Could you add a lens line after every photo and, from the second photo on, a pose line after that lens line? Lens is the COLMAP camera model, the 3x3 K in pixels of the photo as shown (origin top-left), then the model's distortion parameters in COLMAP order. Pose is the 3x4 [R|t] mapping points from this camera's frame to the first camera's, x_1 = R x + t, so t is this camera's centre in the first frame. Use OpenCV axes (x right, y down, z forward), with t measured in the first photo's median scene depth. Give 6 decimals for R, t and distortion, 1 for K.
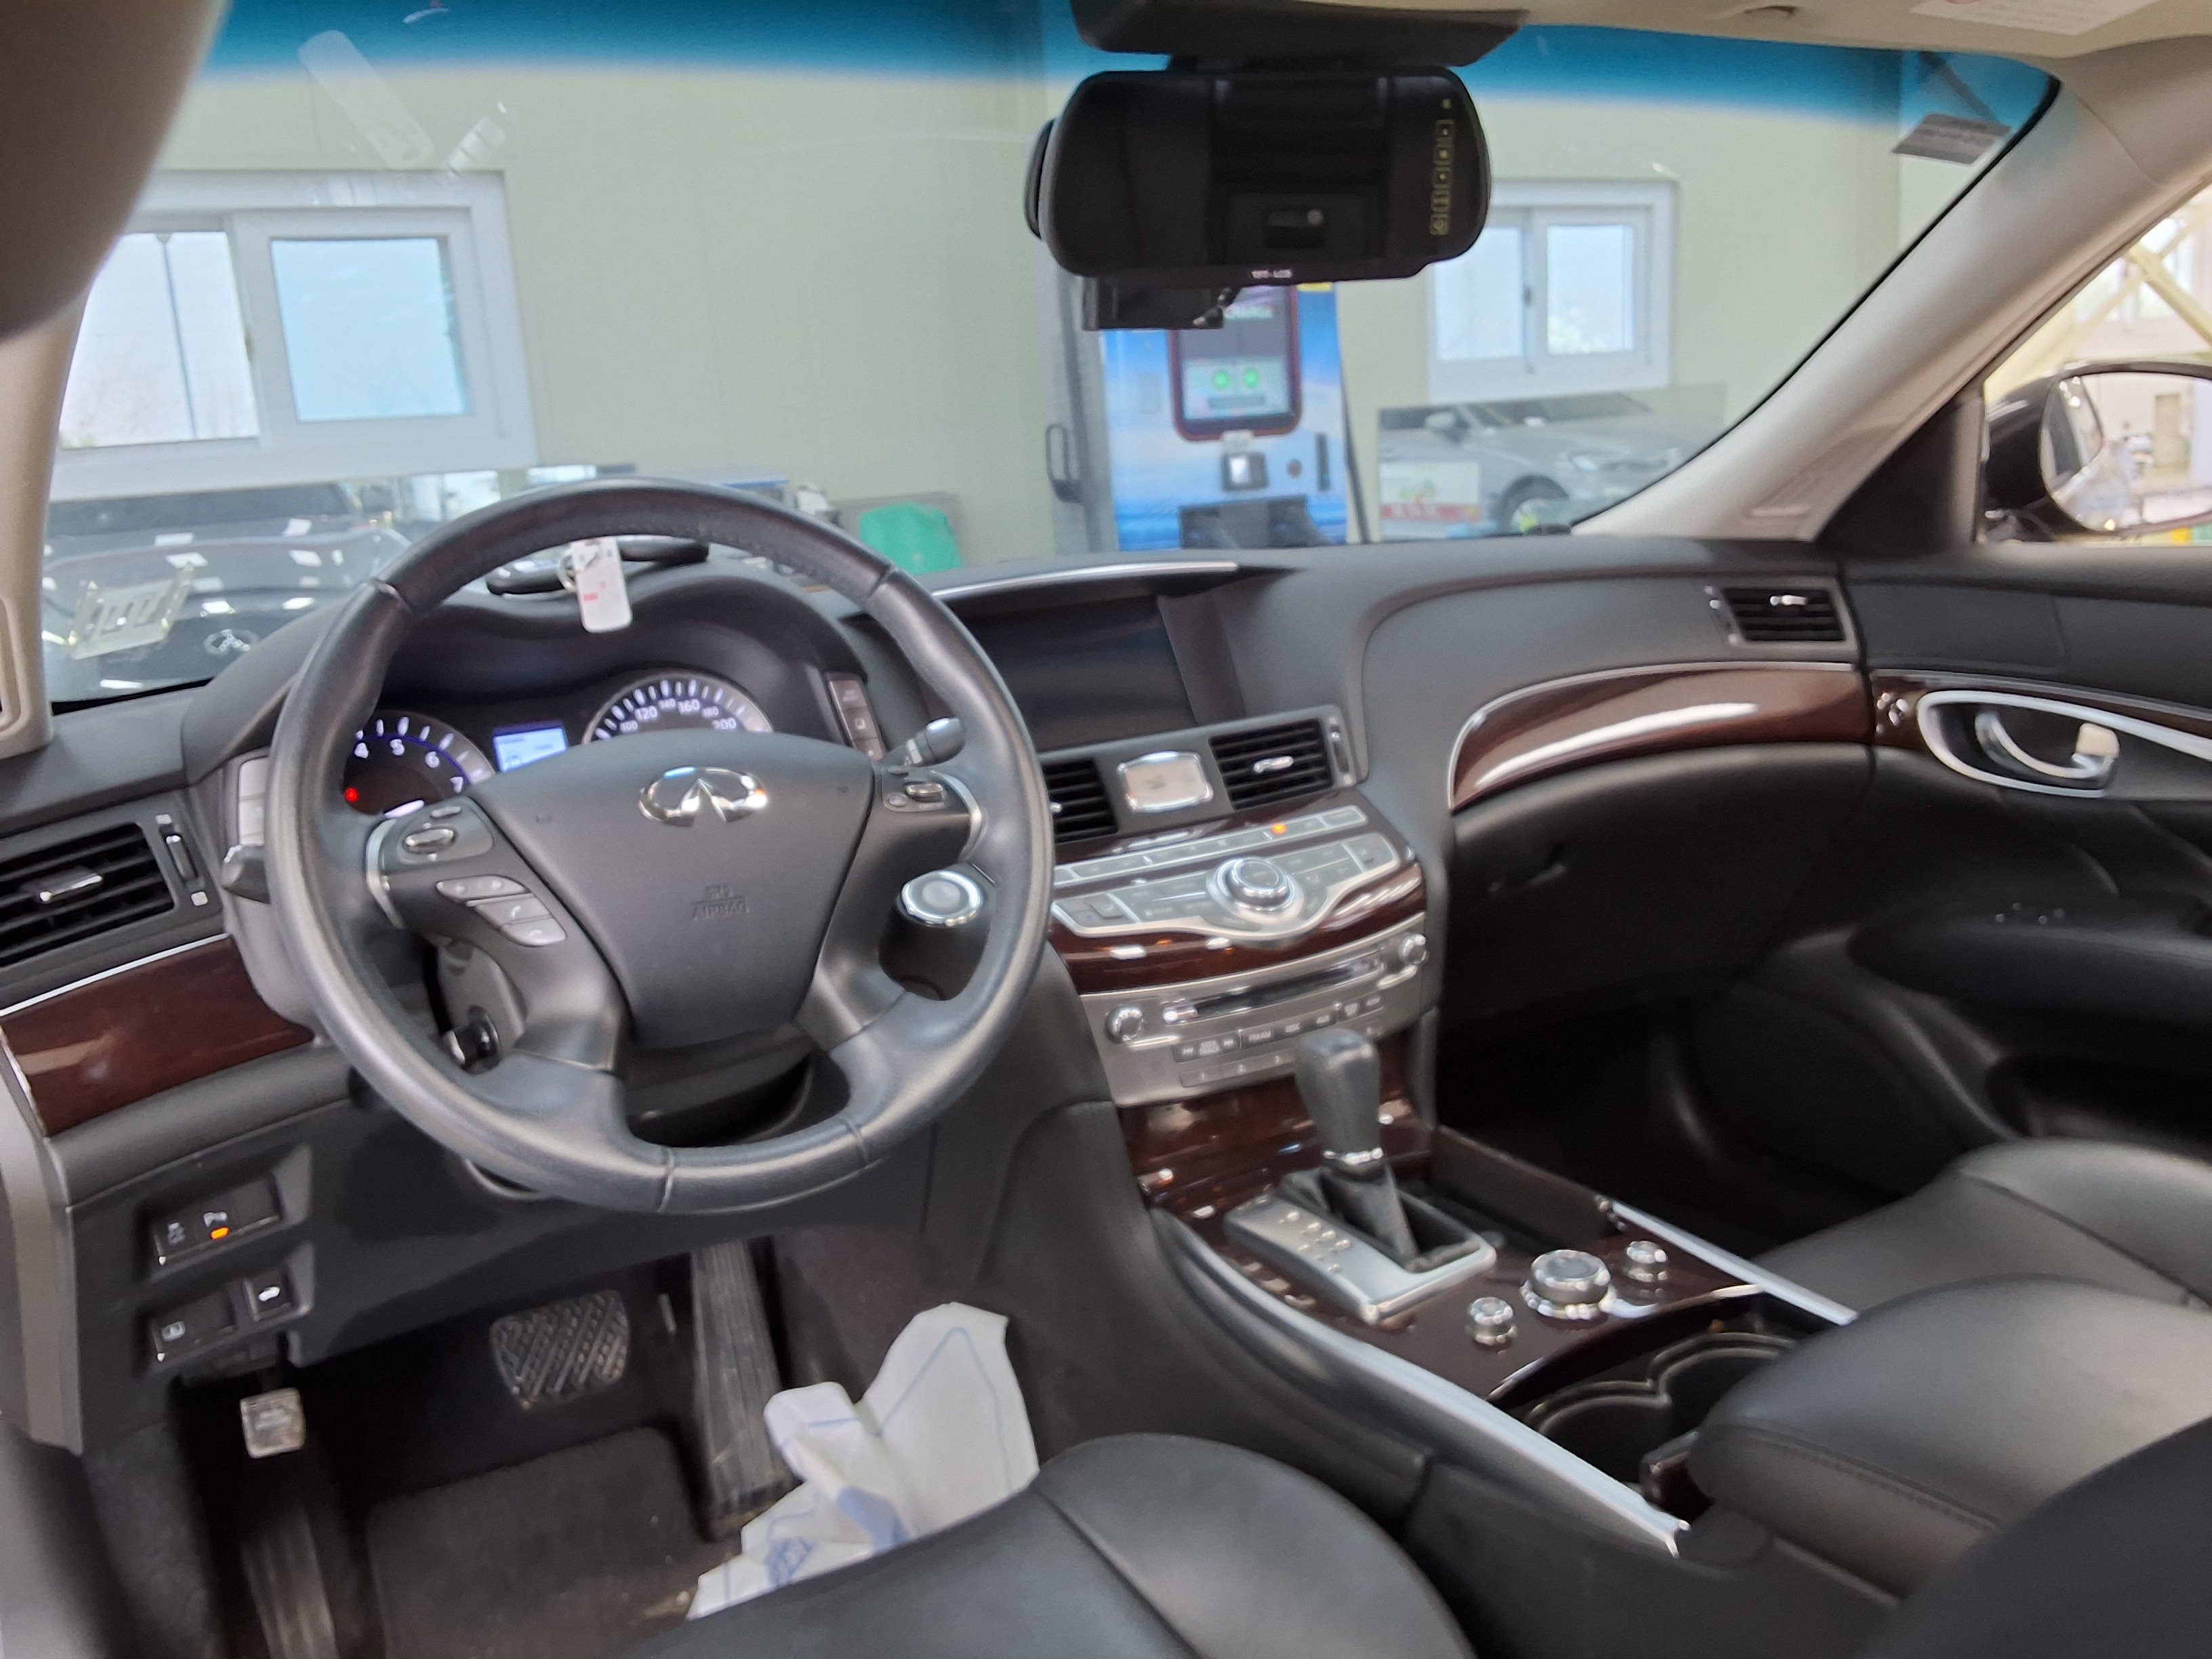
lens RADIAL K [[1786.2, 0, 1114.9], [0, 1786.2, 848.7], [0, 0, 1]] dist [0.053156, -0.029987]
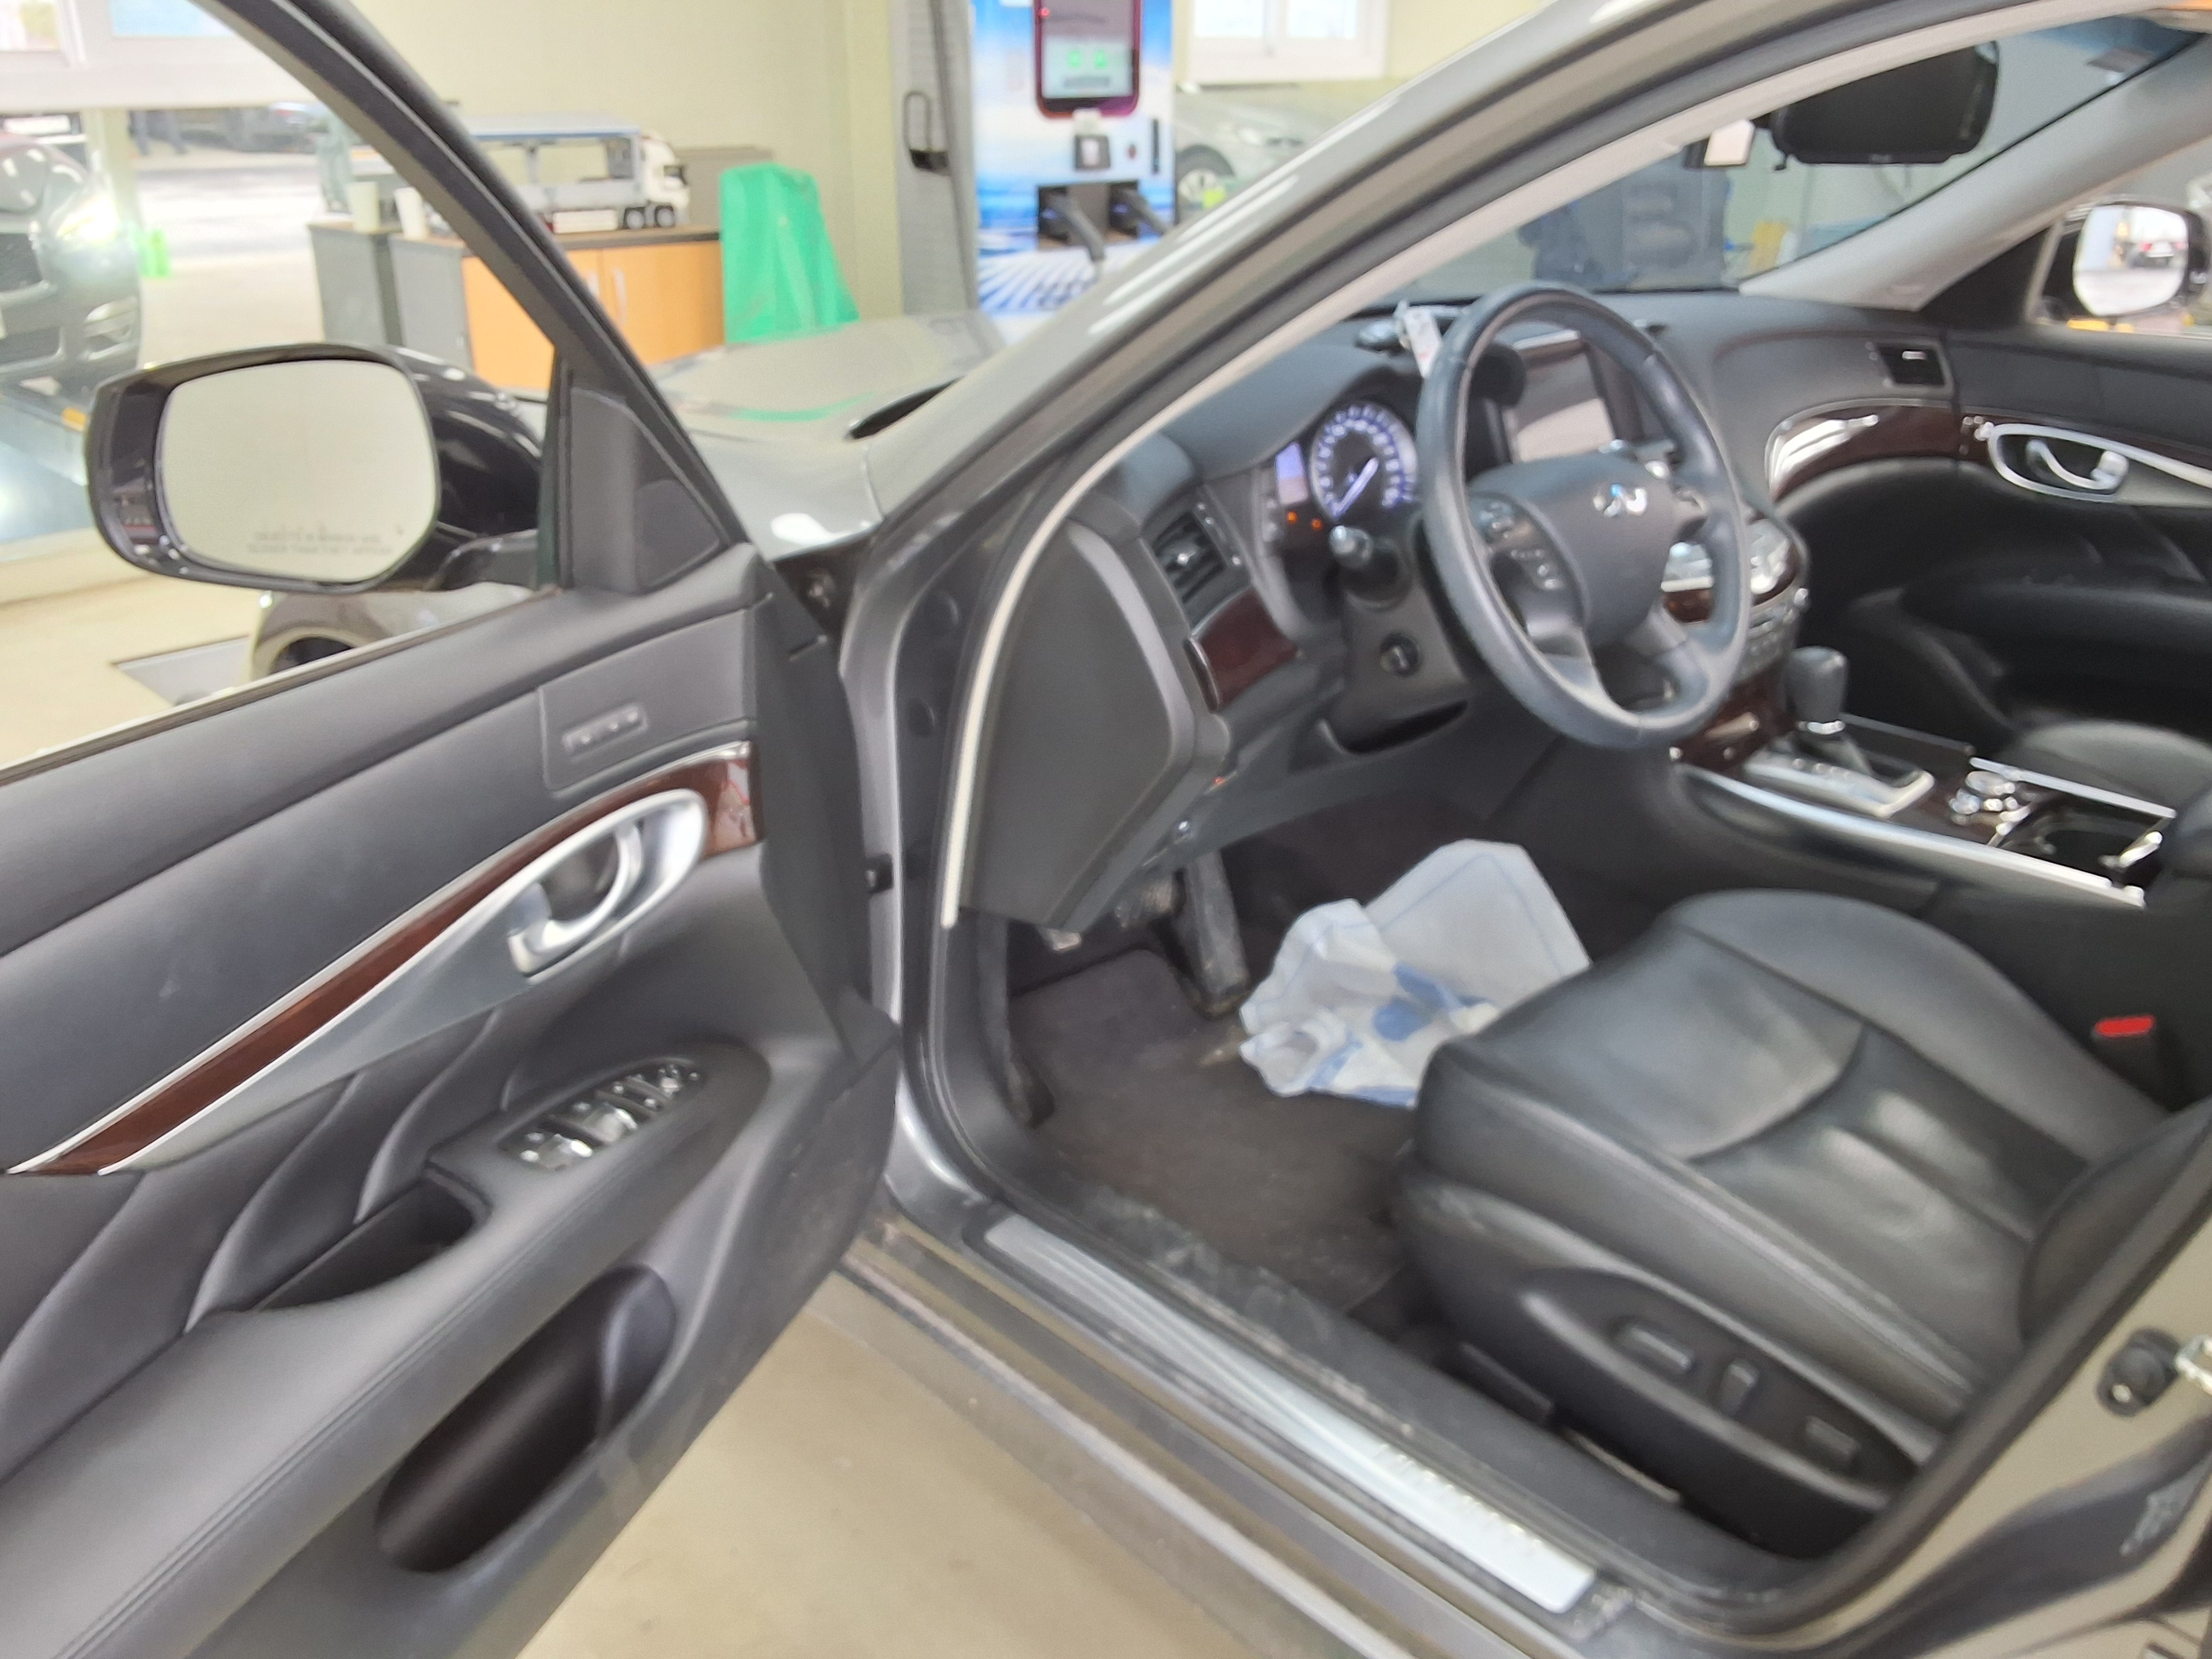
lens RADIAL K [[1786.2, 0, 1101.4], [0, 1786.2, 850.7], [0, 0, 1]] dist [0.053156, -0.029987]
pose [[0.969160, -0.029311, 0.244685, -0.615528], [-0.017026, 0.982565, 0.185140, -0.005892], [-0.245845, -0.183596, 0.951763, -0.285372]]
